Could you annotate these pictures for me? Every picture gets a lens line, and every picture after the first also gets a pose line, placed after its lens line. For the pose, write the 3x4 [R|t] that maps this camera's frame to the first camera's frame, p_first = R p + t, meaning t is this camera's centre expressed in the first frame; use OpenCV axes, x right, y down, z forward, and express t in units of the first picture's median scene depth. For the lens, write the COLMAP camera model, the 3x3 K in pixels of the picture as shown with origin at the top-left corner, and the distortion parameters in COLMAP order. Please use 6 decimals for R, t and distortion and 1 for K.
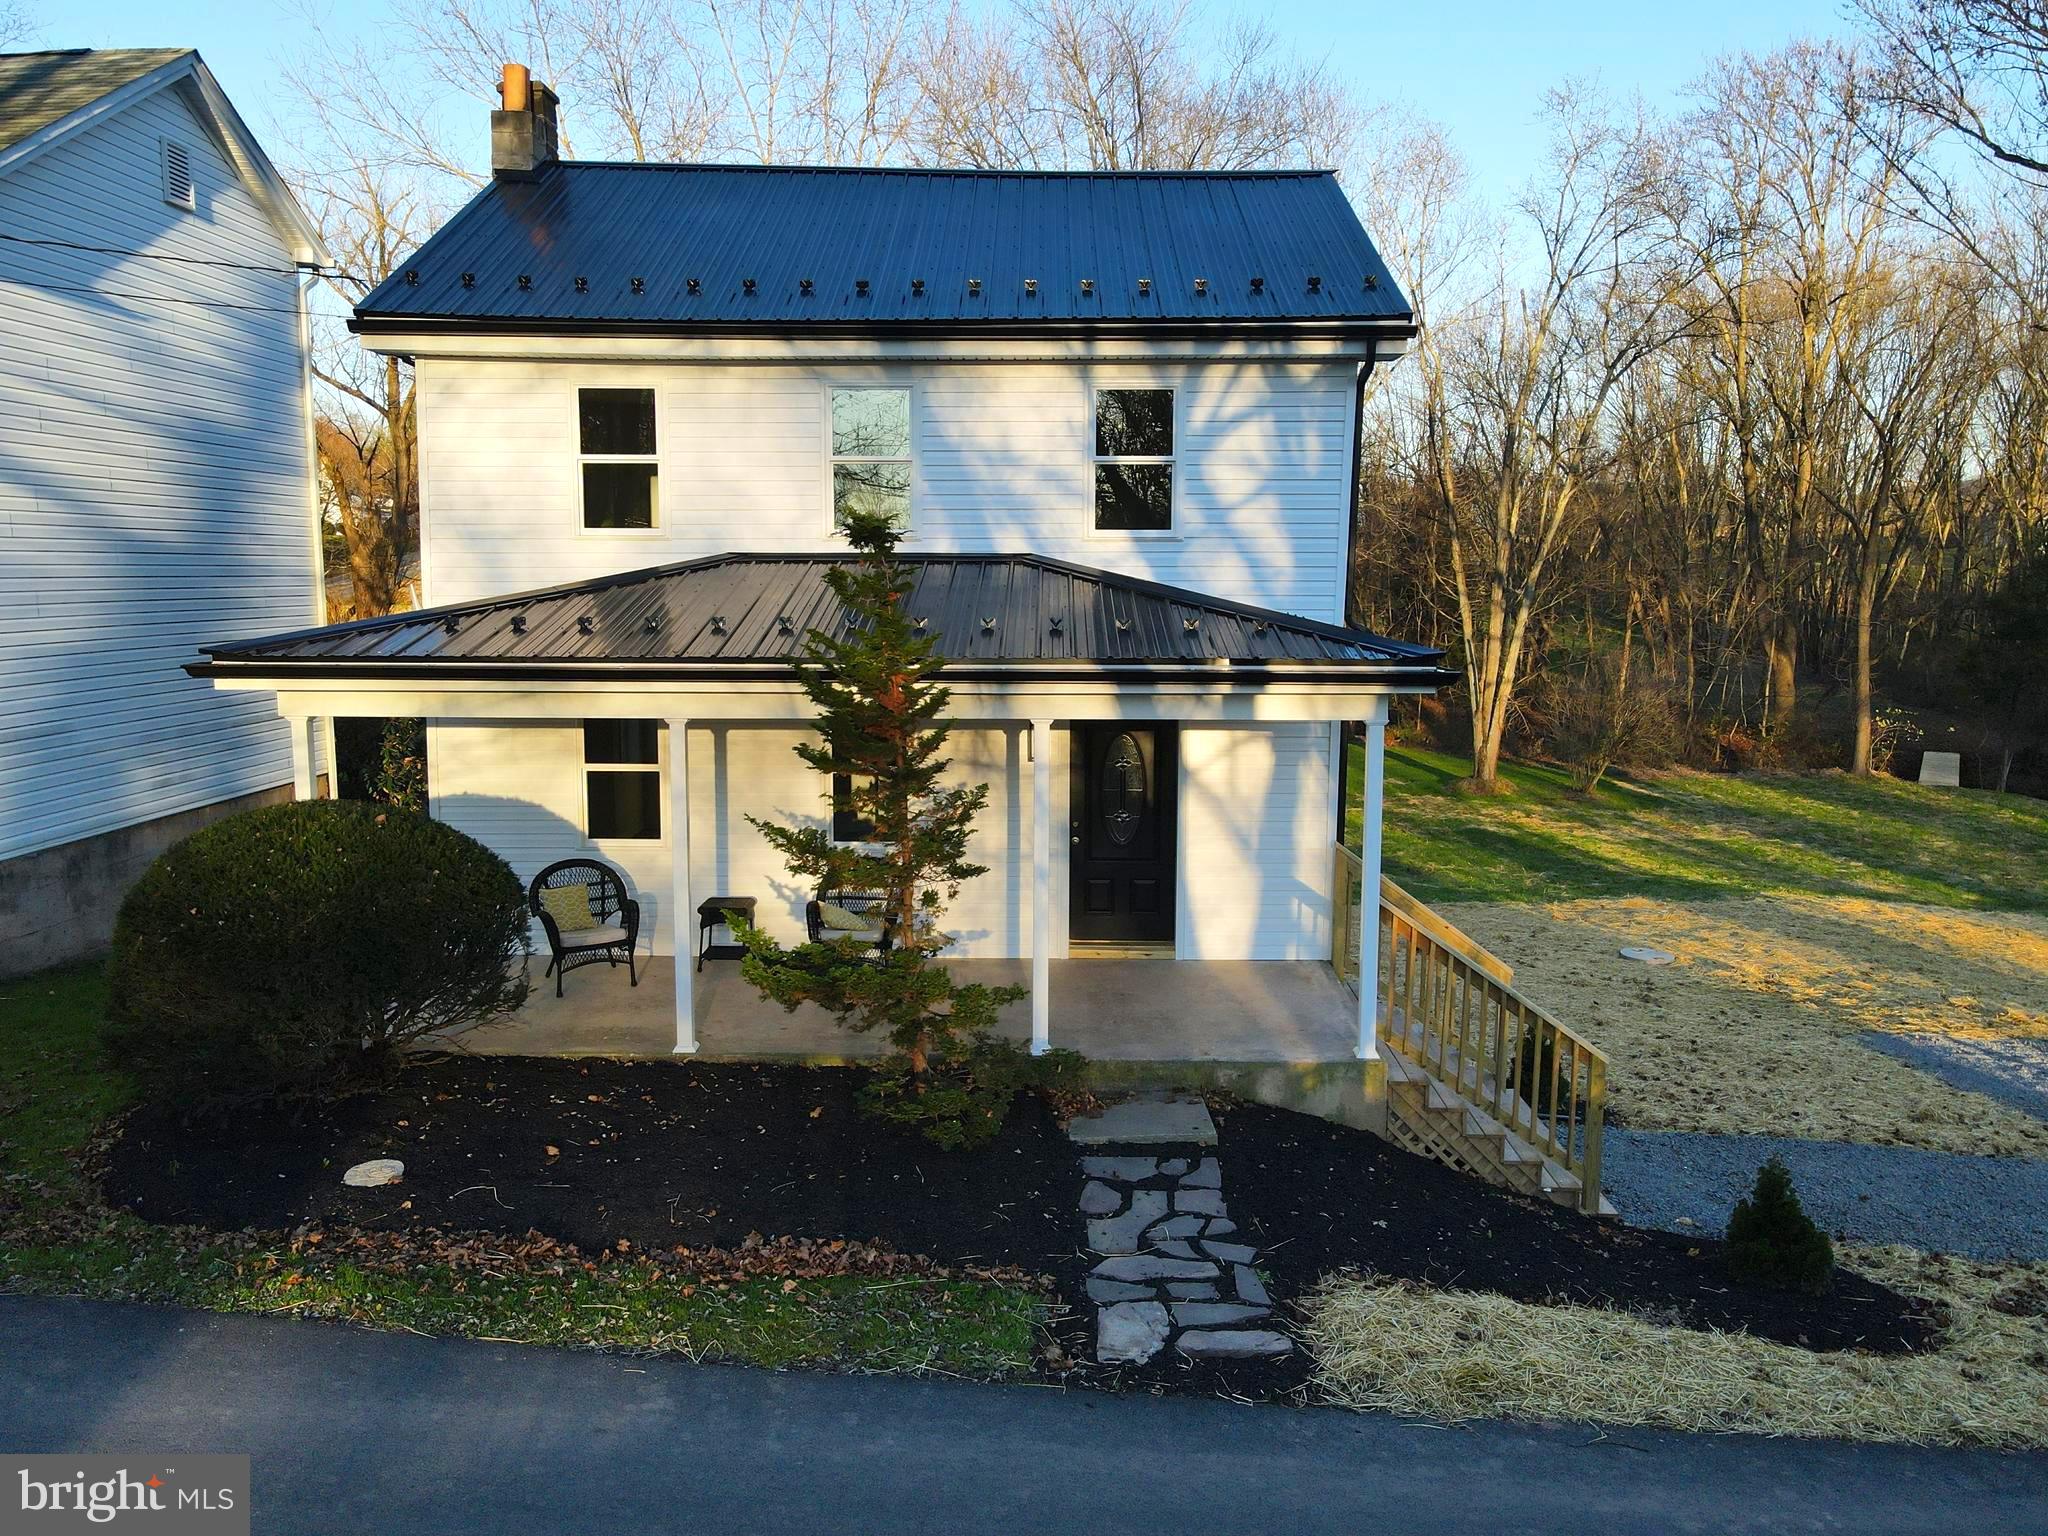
lens RADIAL K [[1491.3, 0, 1028.2], [0, 1491.3, 757.3], [0, 0, 1]] dist [0.015844, 0.009066]
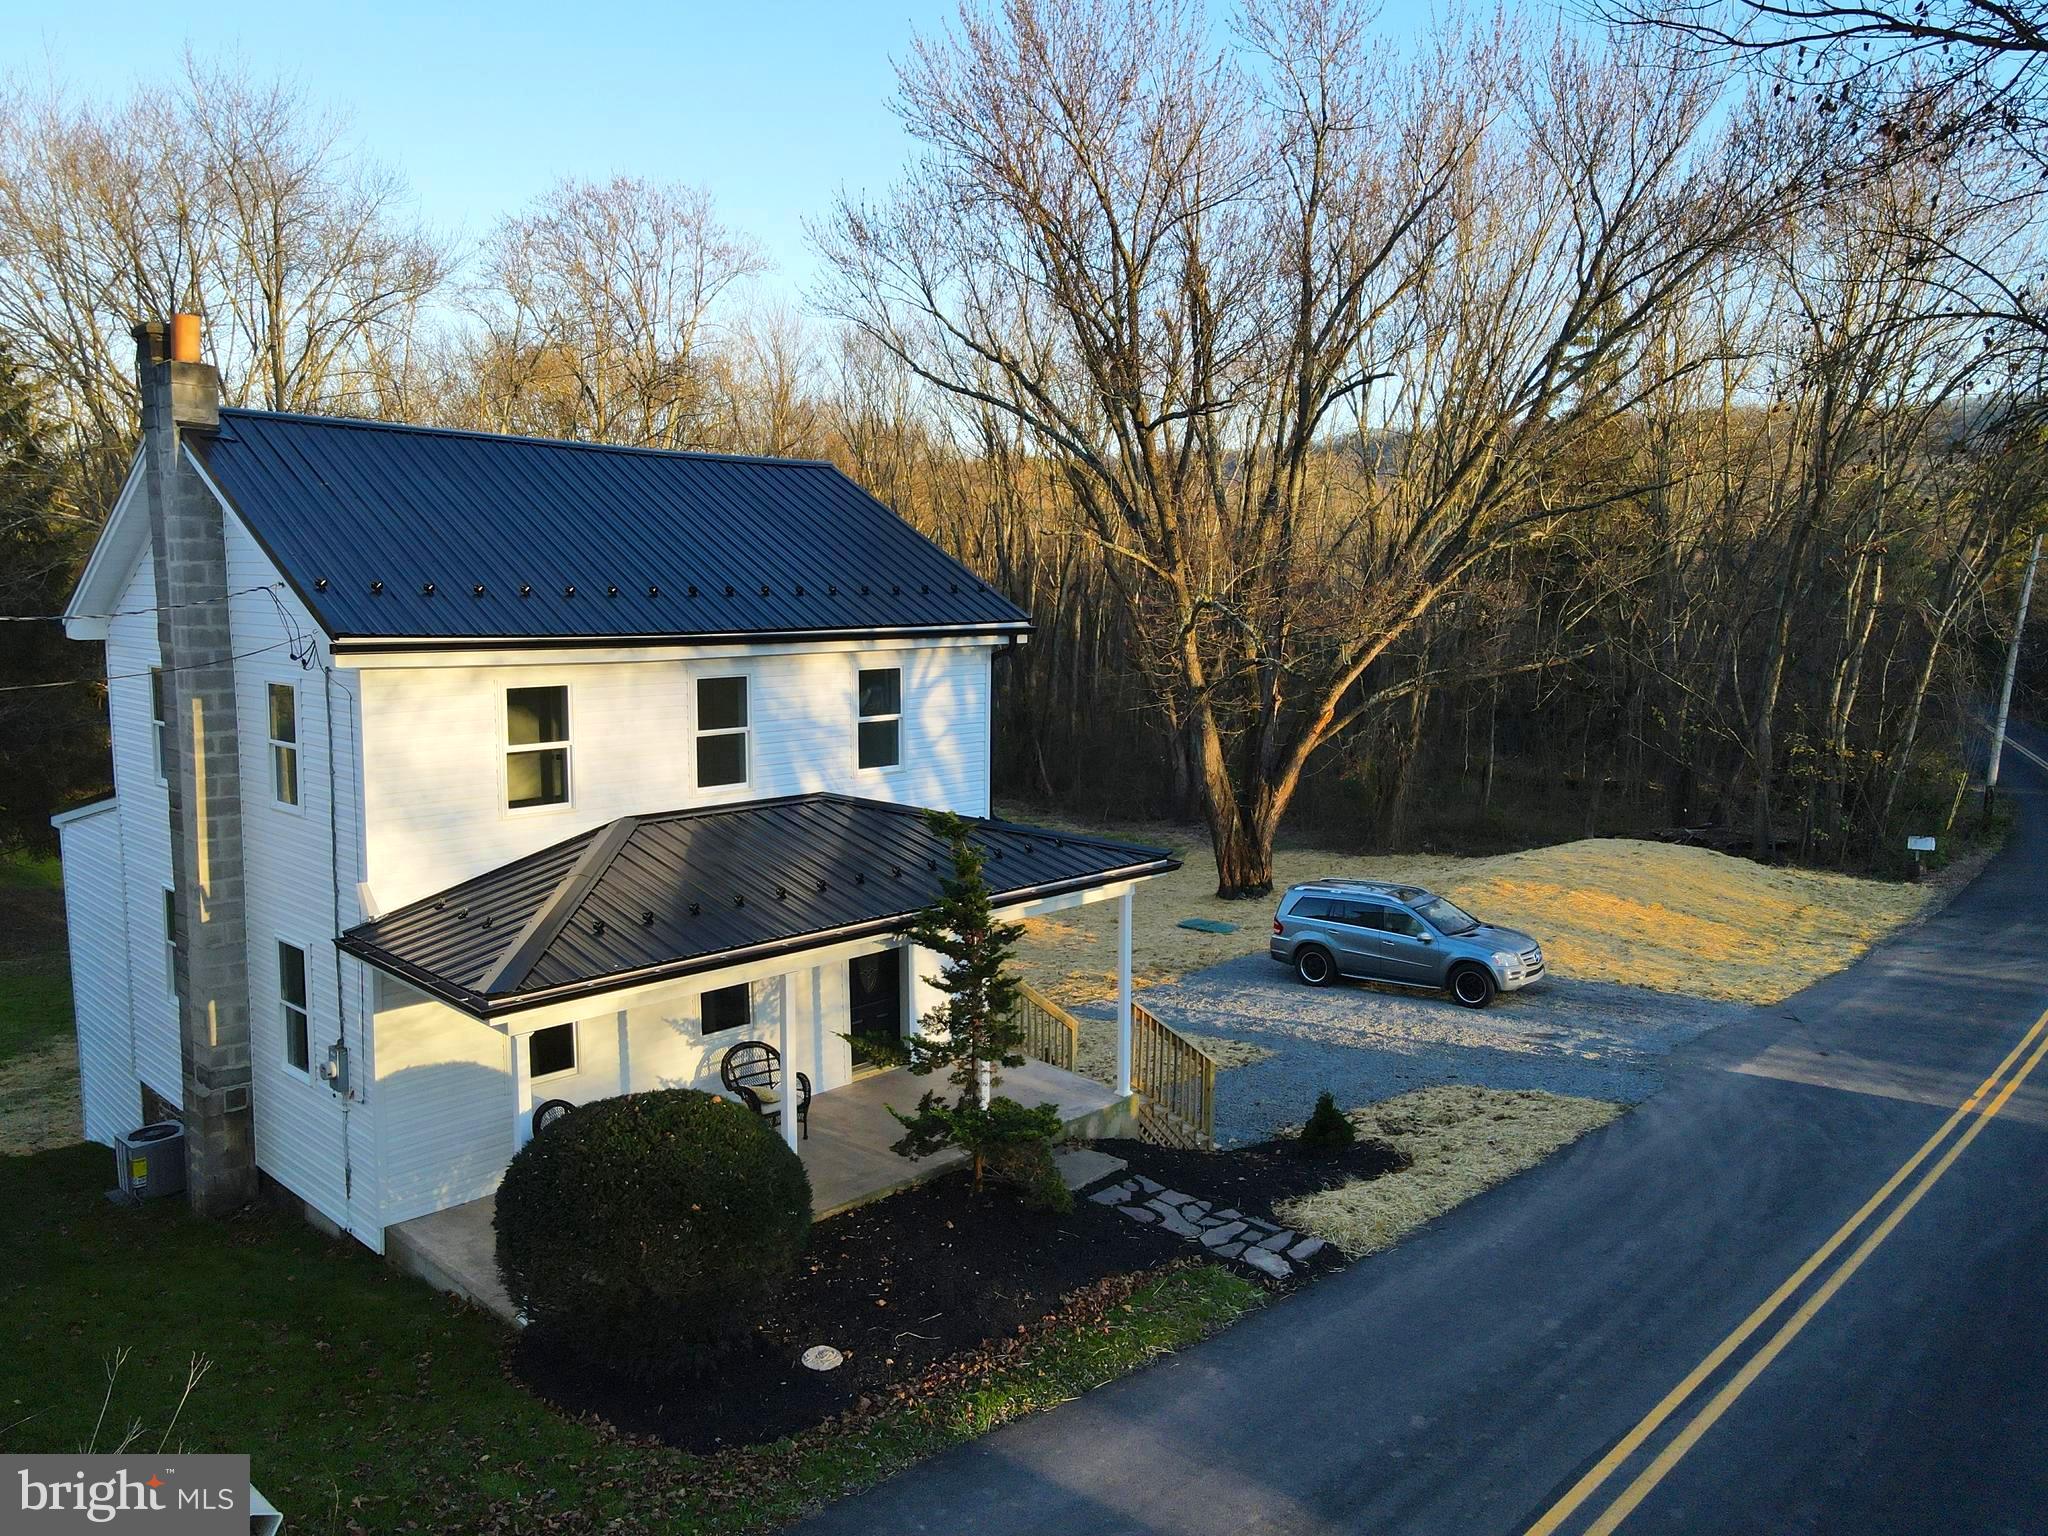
lens RADIAL K [[1491.3, 0, 1021.0], [0, 1491.3, 773.8], [0, 0, 1]] dist [0.015844, 0.009066]
pose [[0.674974, -0.092205, 0.732058, -1.167028], [0.083488, 0.995333, 0.048388, -0.274447], [-0.733103, 0.028458, 0.679522, -0.051645]]
